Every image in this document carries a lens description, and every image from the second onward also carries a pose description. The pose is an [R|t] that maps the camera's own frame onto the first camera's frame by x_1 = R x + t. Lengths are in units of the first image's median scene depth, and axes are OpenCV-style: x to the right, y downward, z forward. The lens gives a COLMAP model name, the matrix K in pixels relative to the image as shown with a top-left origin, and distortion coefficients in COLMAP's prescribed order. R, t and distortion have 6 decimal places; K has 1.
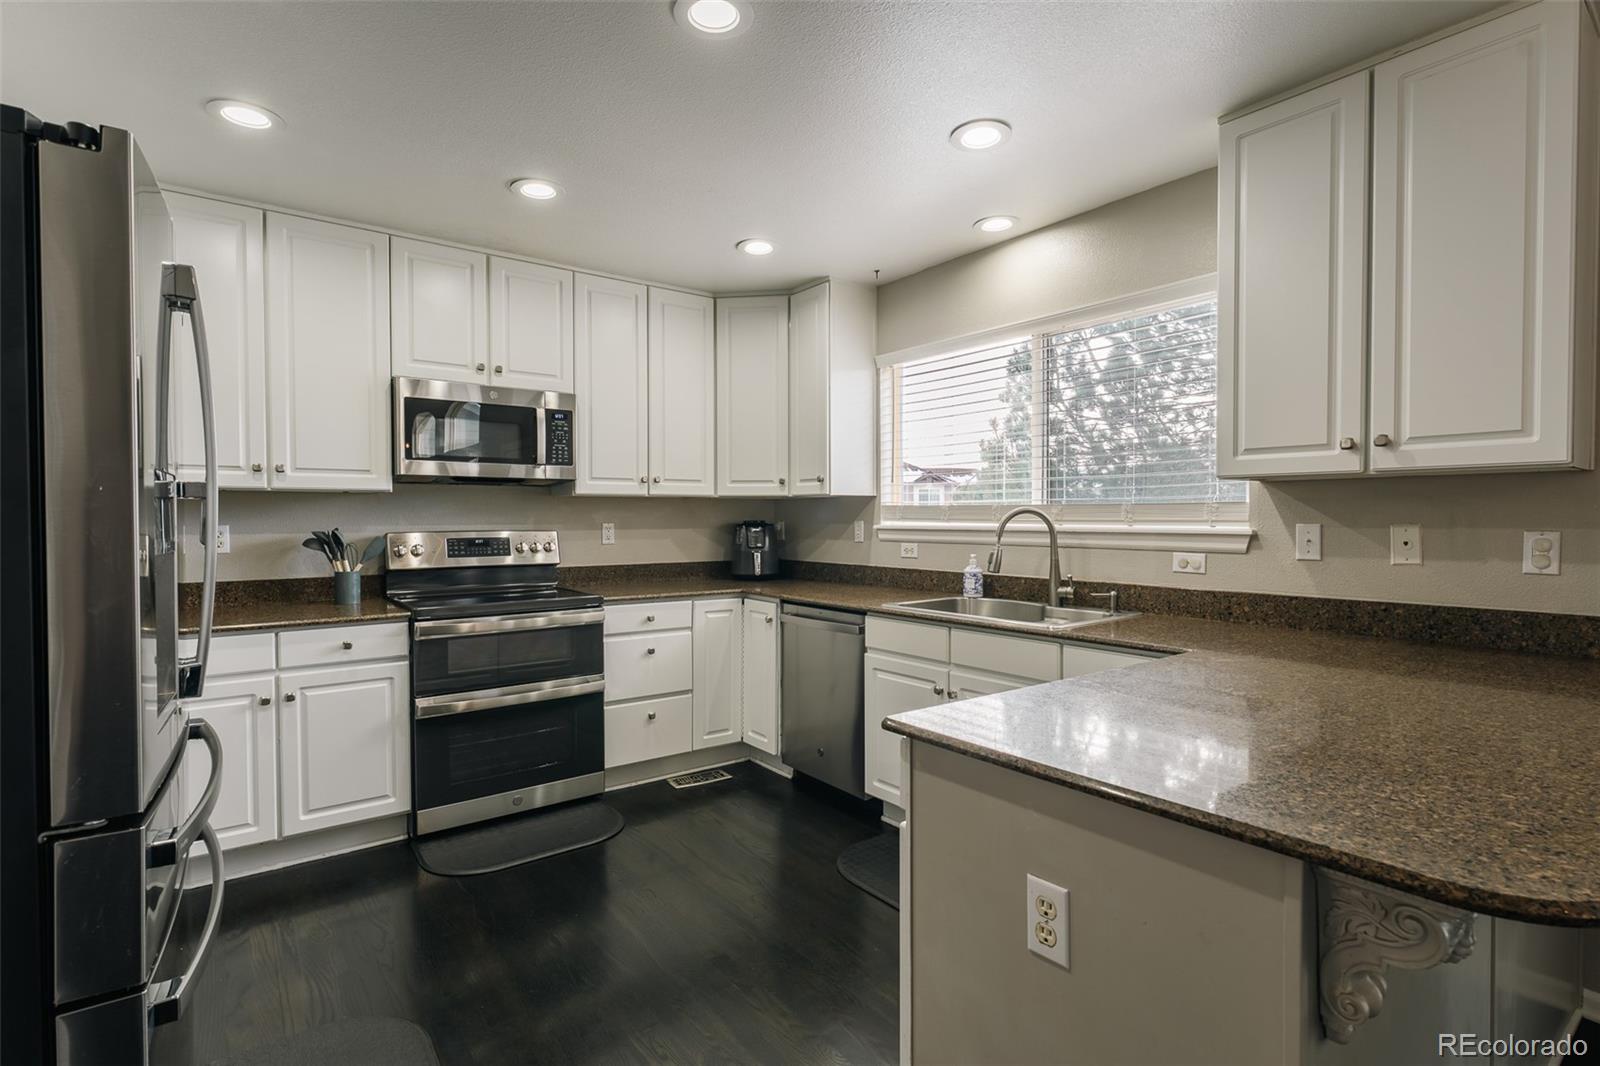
lens RADIAL K [[768.7, 0, 800.0], [0, 768.7, 533.0], [0, 0, 1]] dist [0.000993, 0.000092]
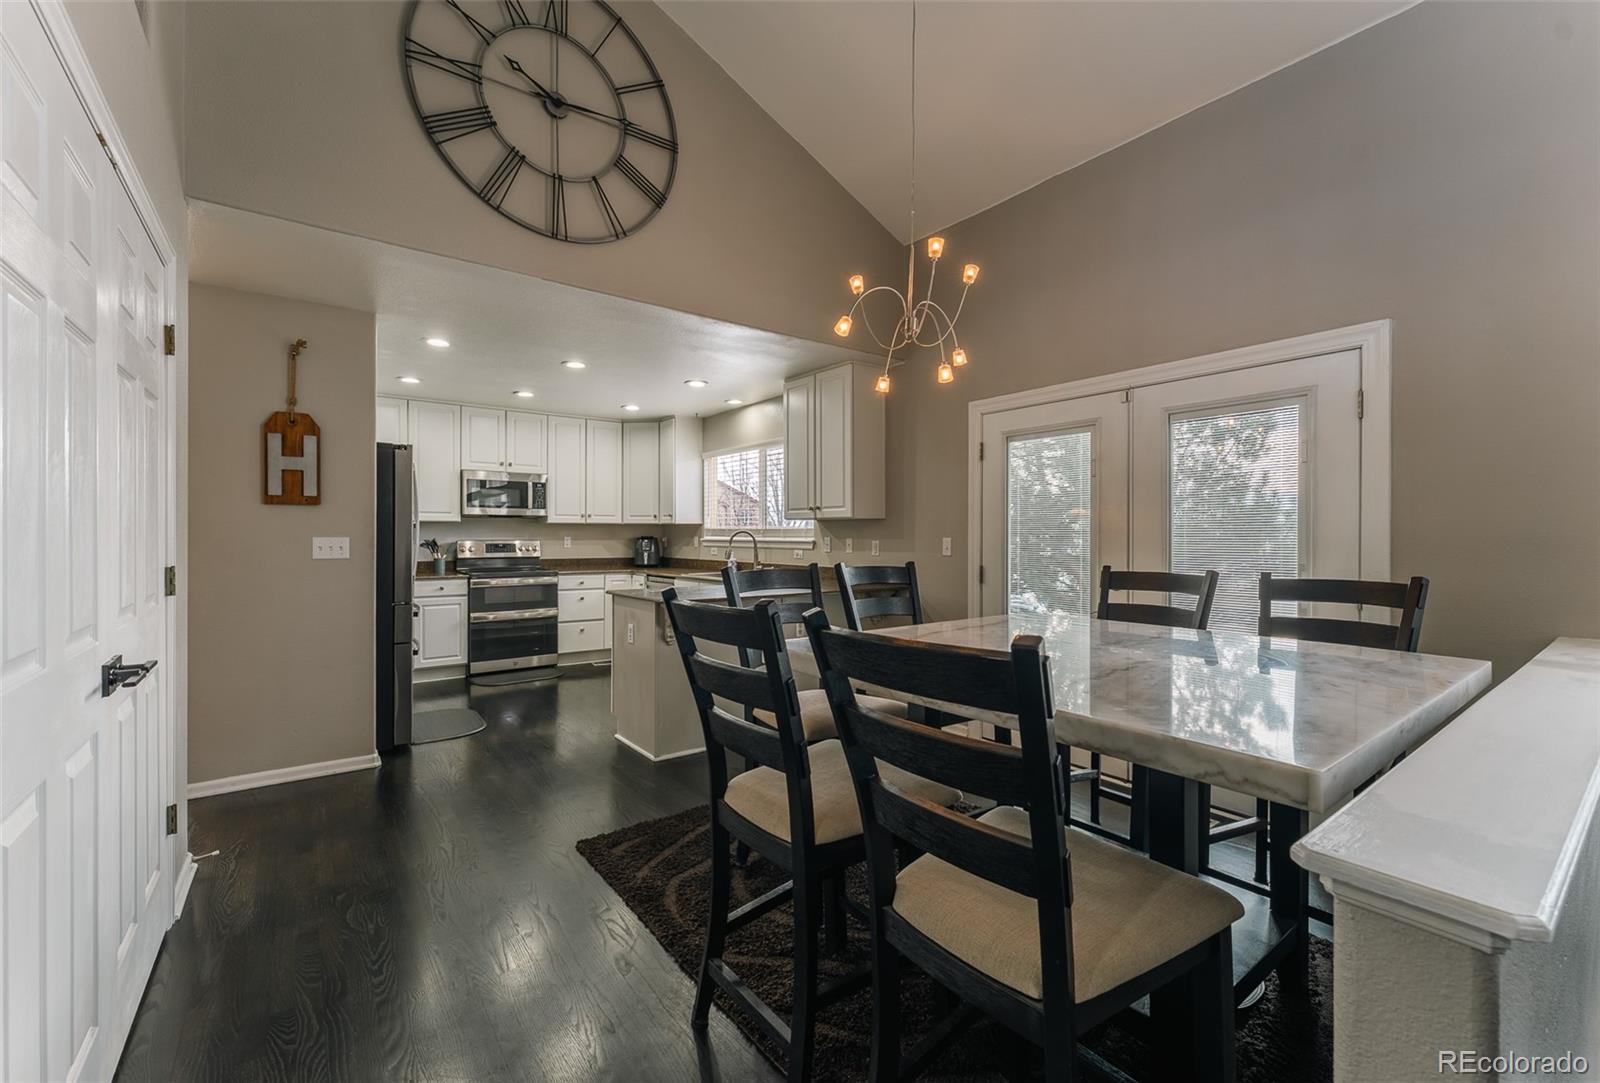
lens RADIAL K [[663.7, 0, 786.3], [0, 663.7, 538.1], [0, 0, 1]] dist [-0.000402, -0.000128]
pose [[0.999950, 0.004766, -0.008837, 0.386053], [-0.004918, 0.999839, -0.017269, 0.019549], [0.008753, 0.017312, 0.999812, -0.820688]]
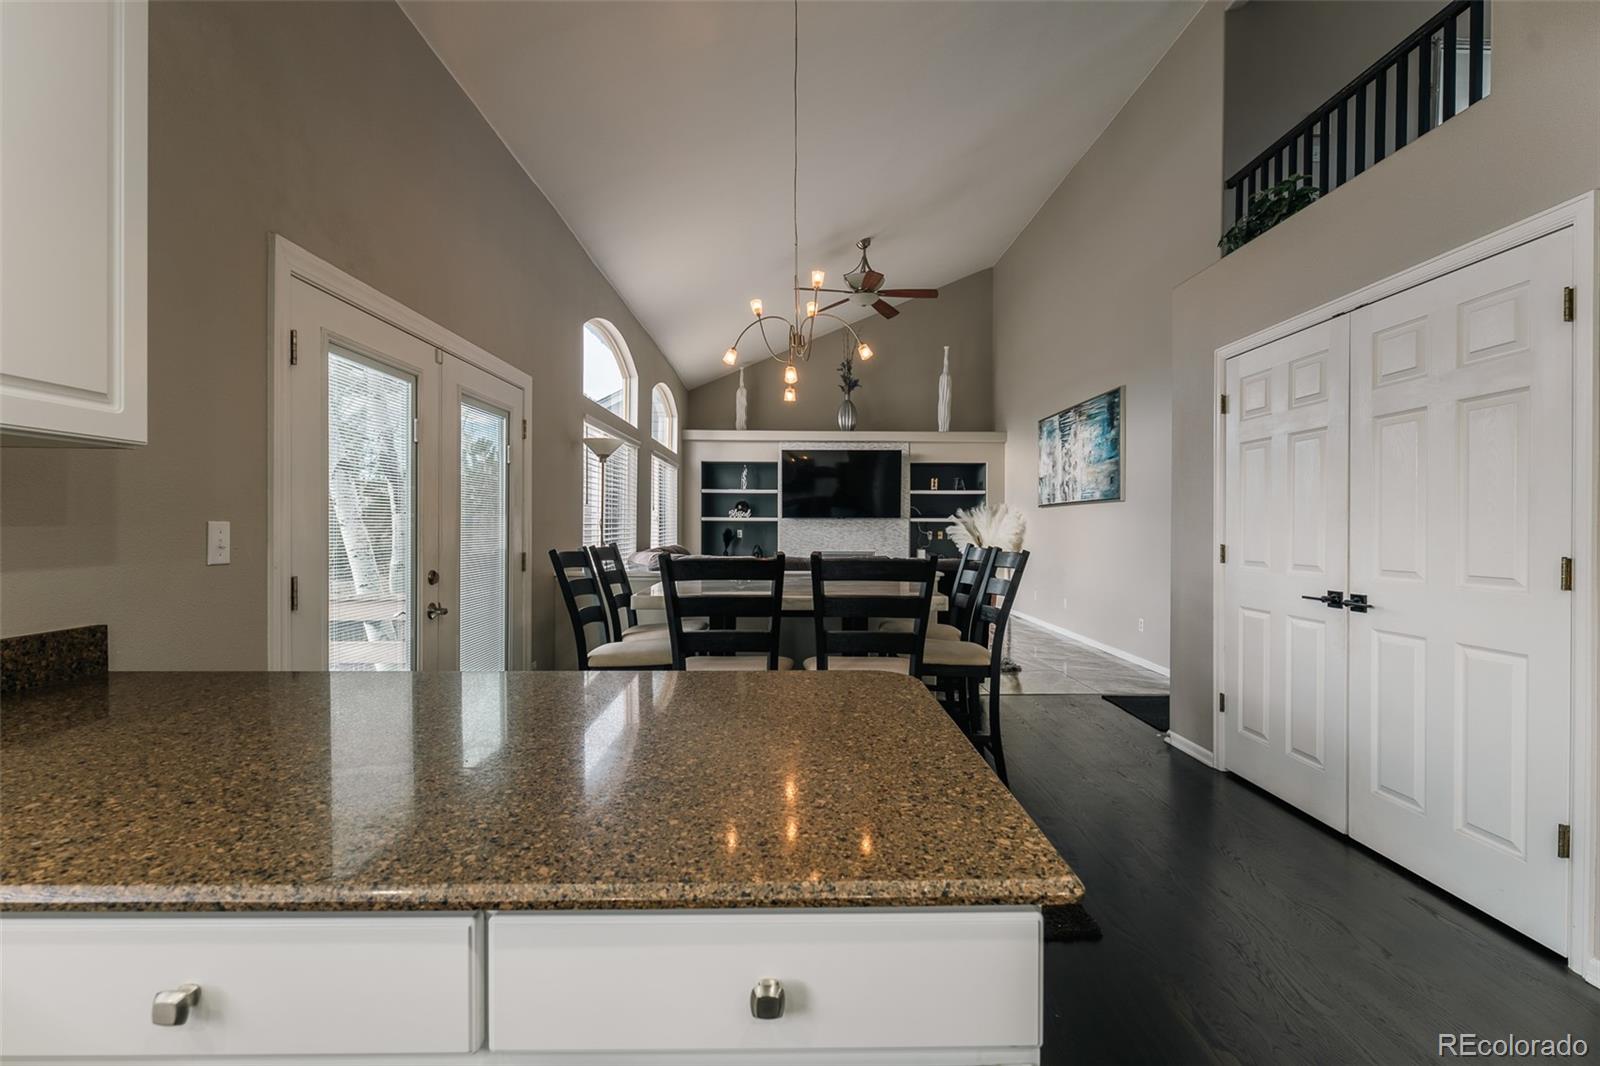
lens RADIAL K [[703.4, 0, 800.0], [0, 703.4, 533.0], [0, 0, 1]] dist [-0.000595, -0.000037]
pose [[-0.810563, -0.006854, 0.585611, -0.005192], [0.011173, 0.999569, 0.027163, -0.005450], [-0.585545, 0.028560, -0.810137, 0.587919]]
